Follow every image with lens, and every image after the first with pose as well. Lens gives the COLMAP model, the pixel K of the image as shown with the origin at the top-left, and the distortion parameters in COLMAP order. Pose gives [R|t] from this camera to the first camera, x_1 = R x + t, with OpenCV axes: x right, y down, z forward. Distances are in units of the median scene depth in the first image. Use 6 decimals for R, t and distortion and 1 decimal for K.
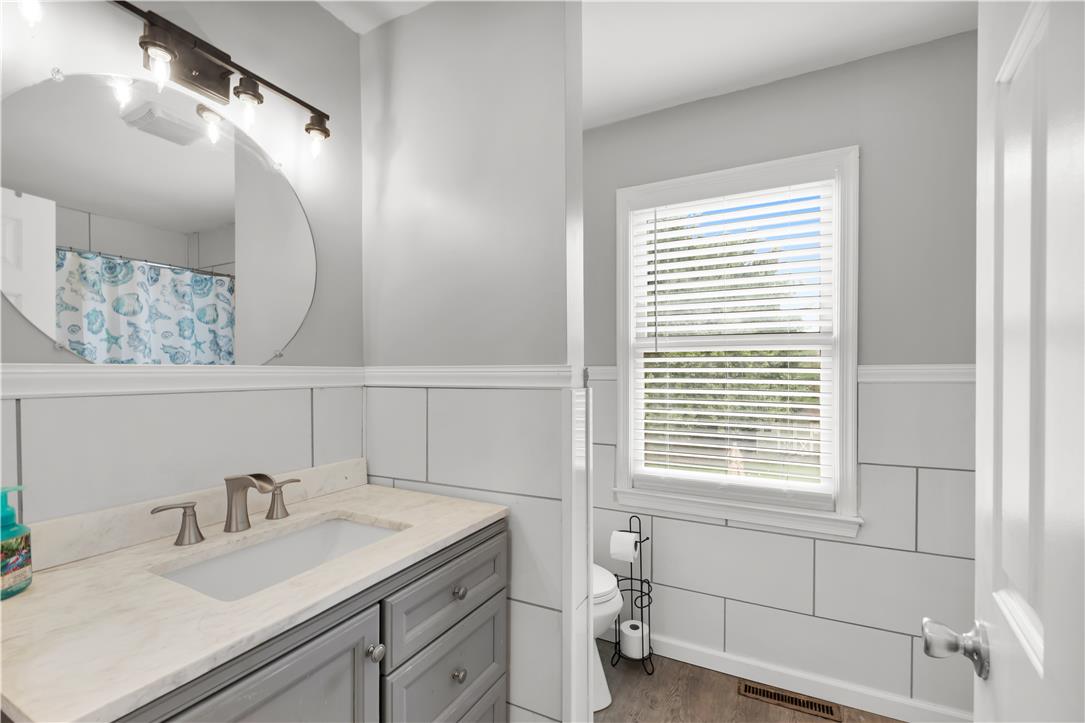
lens RADIAL K [[439.7, 0, 539.8], [0, 439.7, 384.6], [0, 0, 1]] dist [-0.000880, -0.000192]
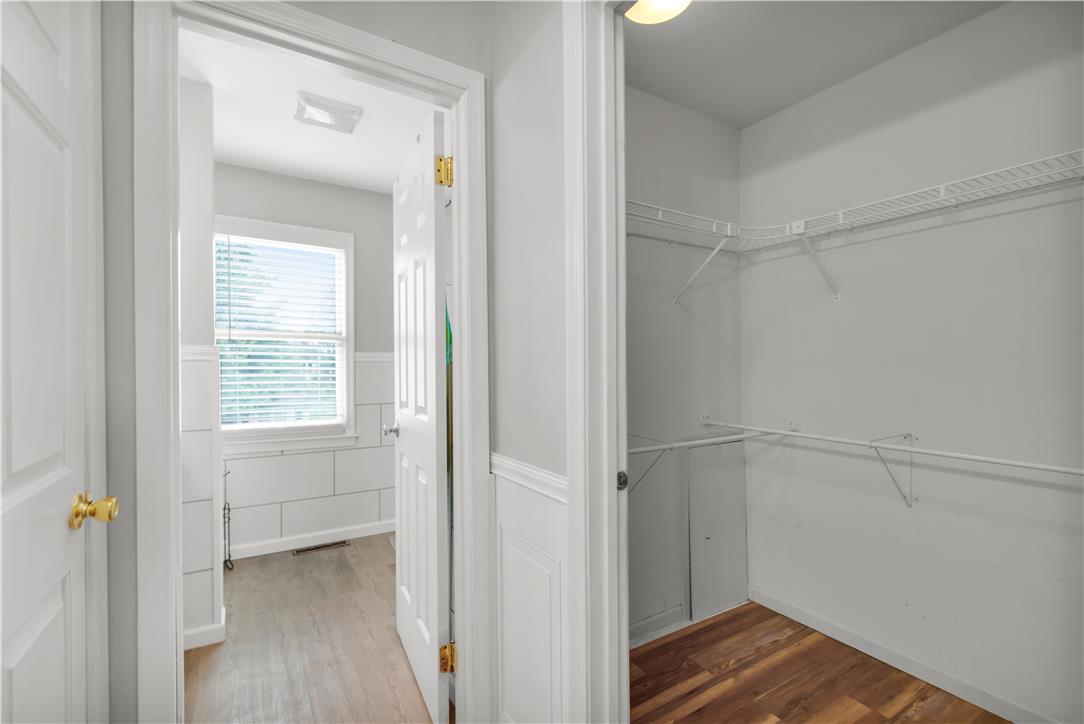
lens RADIAL K [[503.4, 0, 542.0], [0, 503.4, 362.0], [0, 0, 1]] dist [-0.001049, -0.000023]
pose [[0.517514, 0.004468, 0.855663, -0.664235], [0.013977, 0.999809, -0.013675, 0.036312], [-0.855560, 0.019036, 0.517353, -0.750753]]
